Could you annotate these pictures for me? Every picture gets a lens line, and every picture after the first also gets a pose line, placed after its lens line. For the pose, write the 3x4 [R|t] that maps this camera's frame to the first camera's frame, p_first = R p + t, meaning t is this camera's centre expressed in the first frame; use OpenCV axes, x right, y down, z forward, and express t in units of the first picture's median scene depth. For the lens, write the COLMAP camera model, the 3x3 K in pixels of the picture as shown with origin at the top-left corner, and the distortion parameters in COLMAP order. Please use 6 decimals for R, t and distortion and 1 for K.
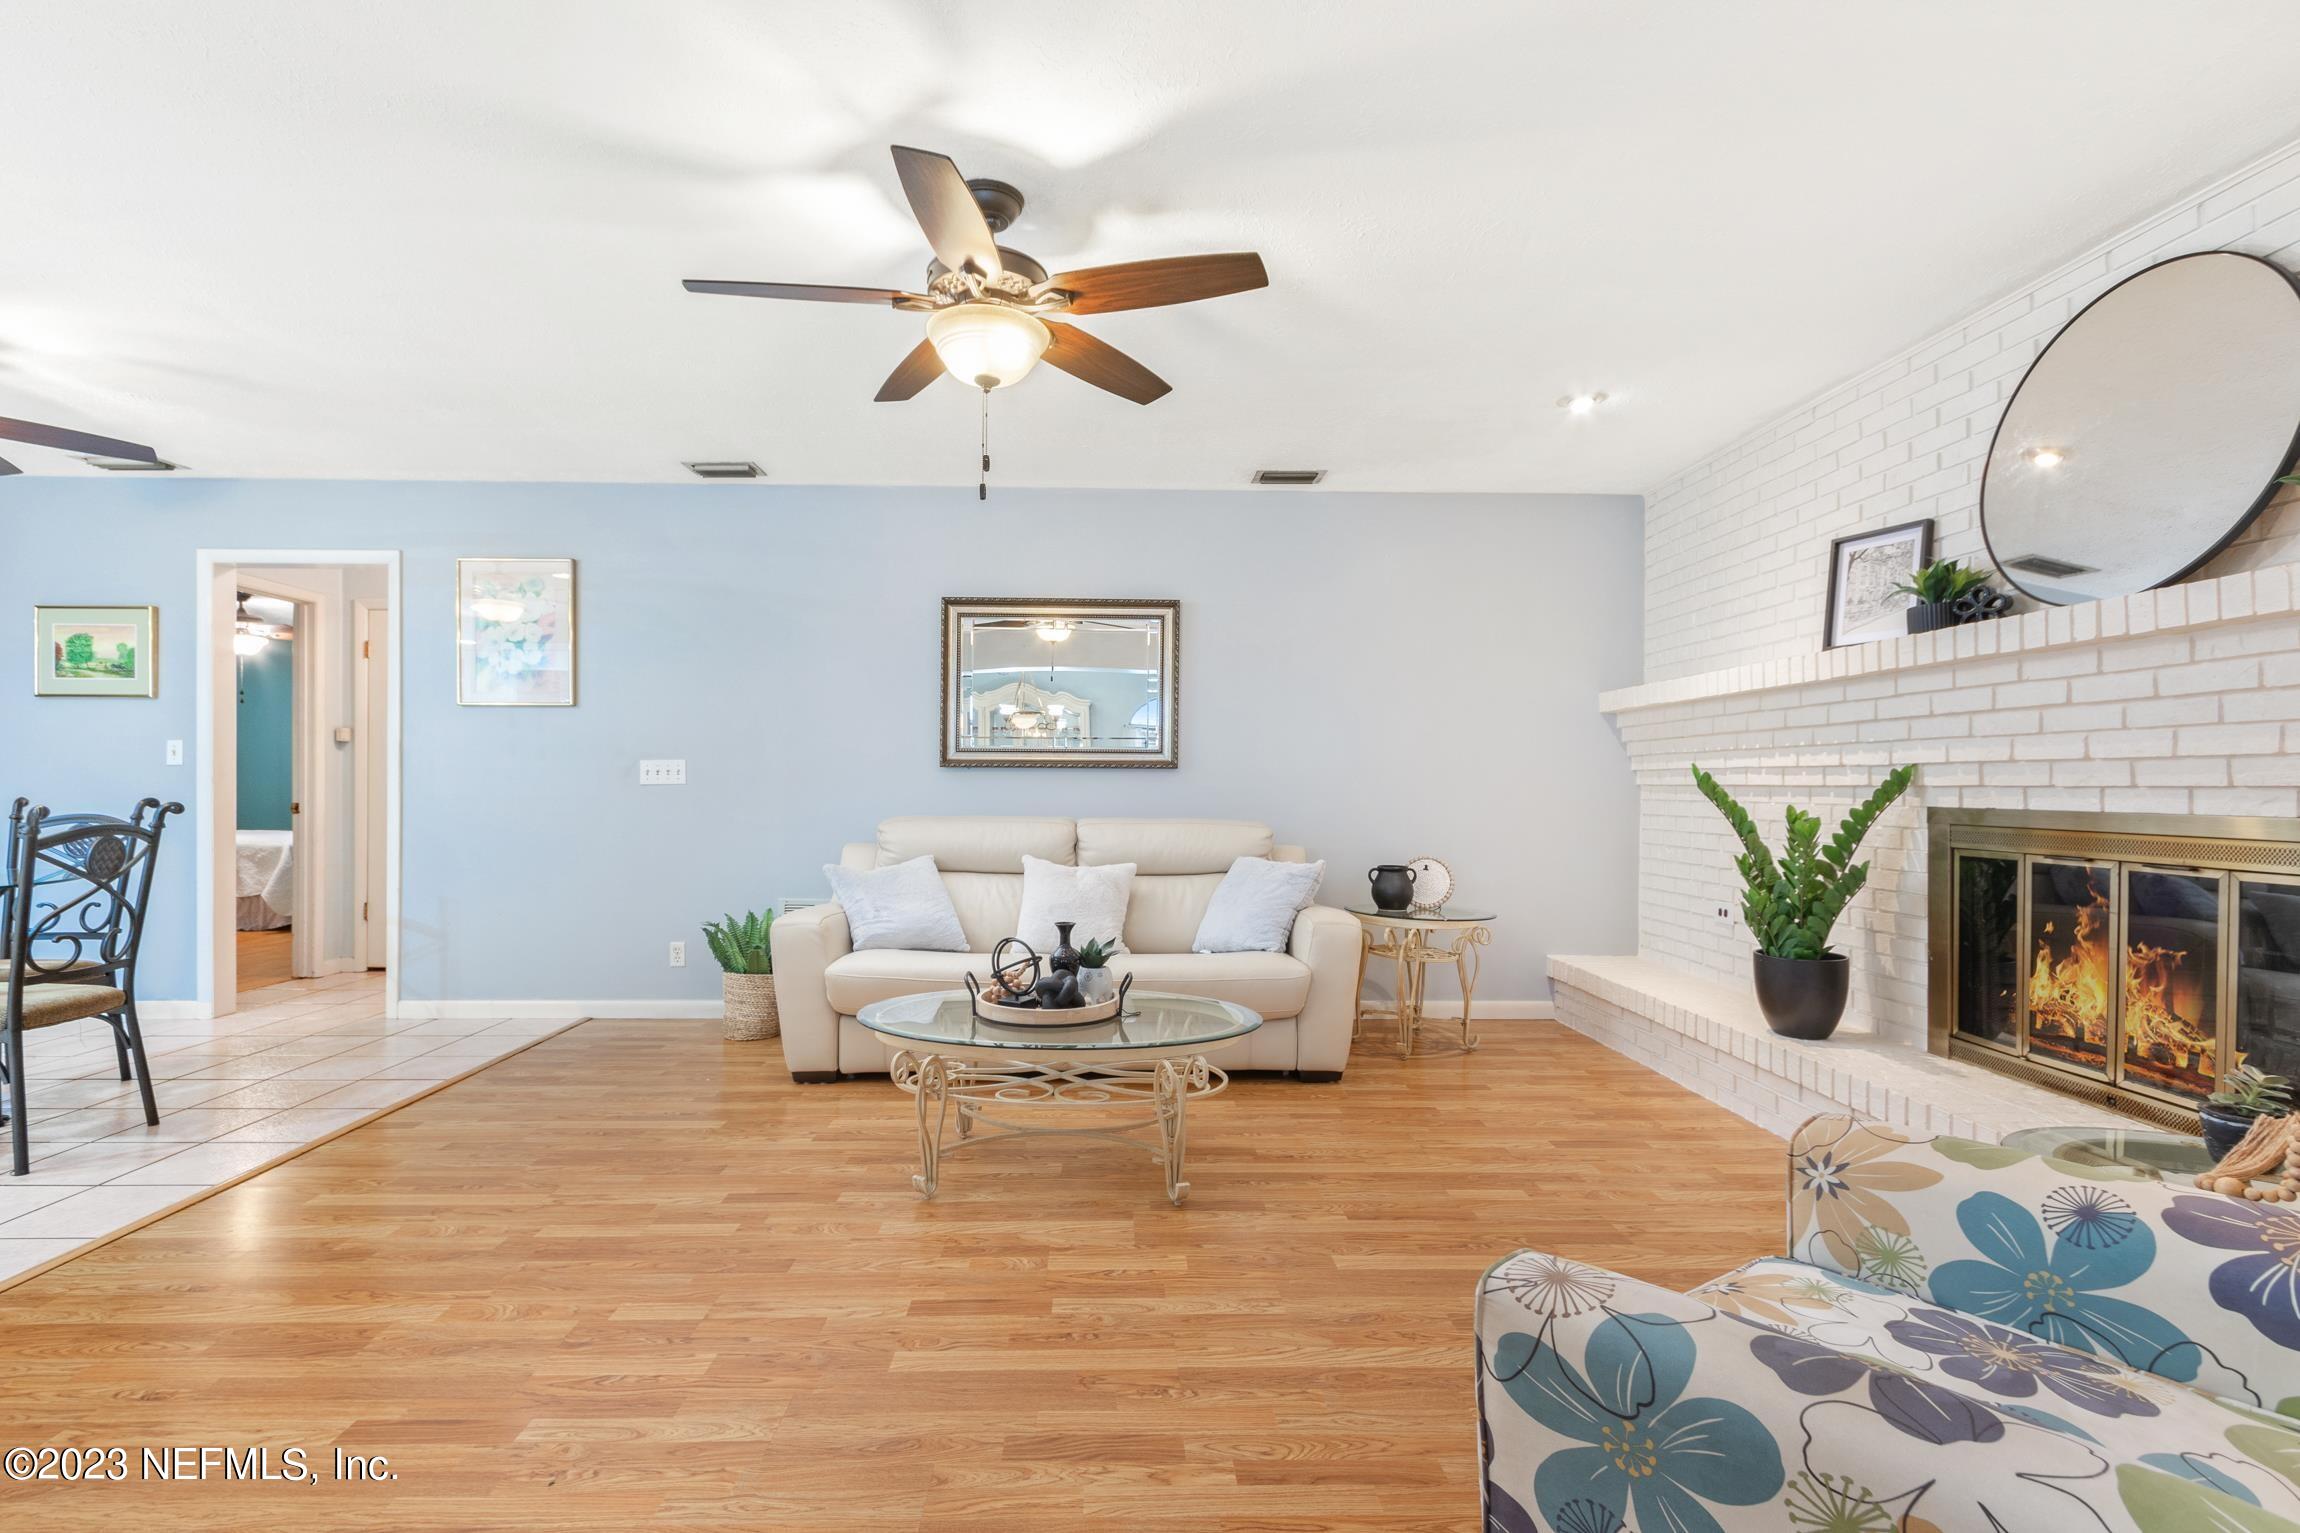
lens RADIAL K [[1059.9, 0, 1158.7], [0, 1059.9, 779.3], [0, 0, 1]] dist [0.000765, 0.000918]
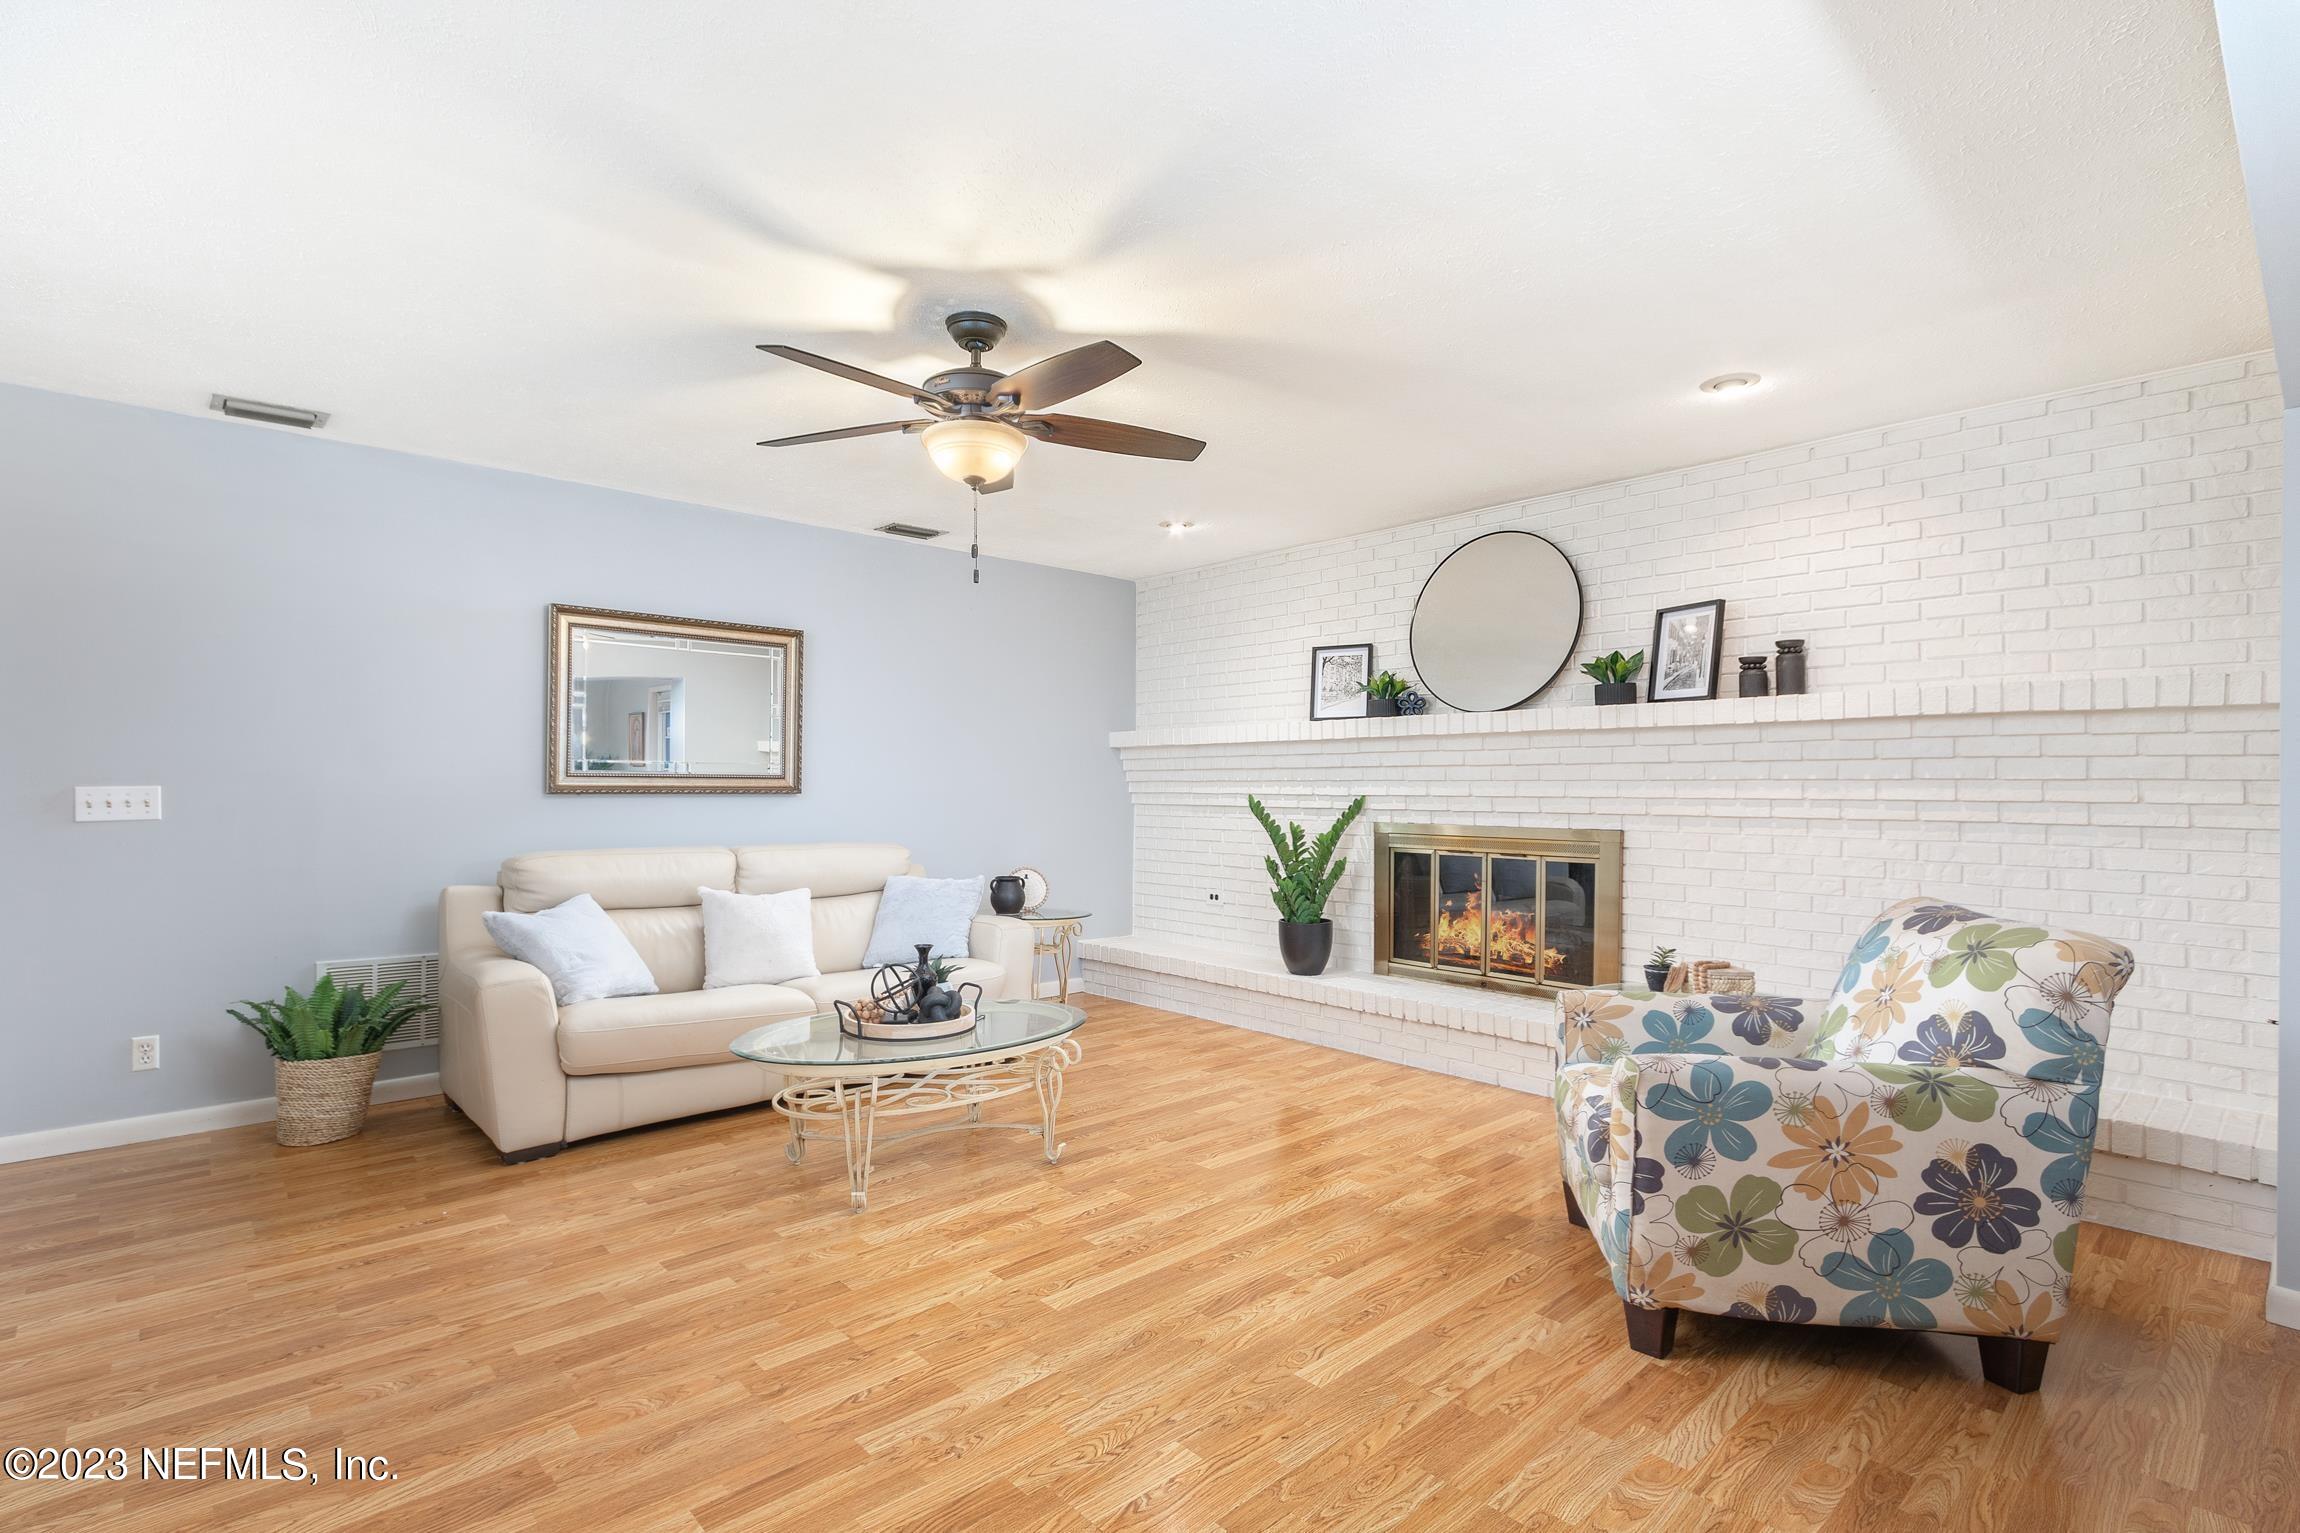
lens RADIAL K [[1059.9, 0, 1142.8], [0, 1059.9, 779.3], [0, 0, 1]] dist [0.000765, 0.000918]
pose [[0.761437, 0.003758, 0.648228, -0.608382], [-0.004276, 0.999991, -0.000775, -0.038150], [-0.648225, -0.002182, 0.761446, -0.003642]]
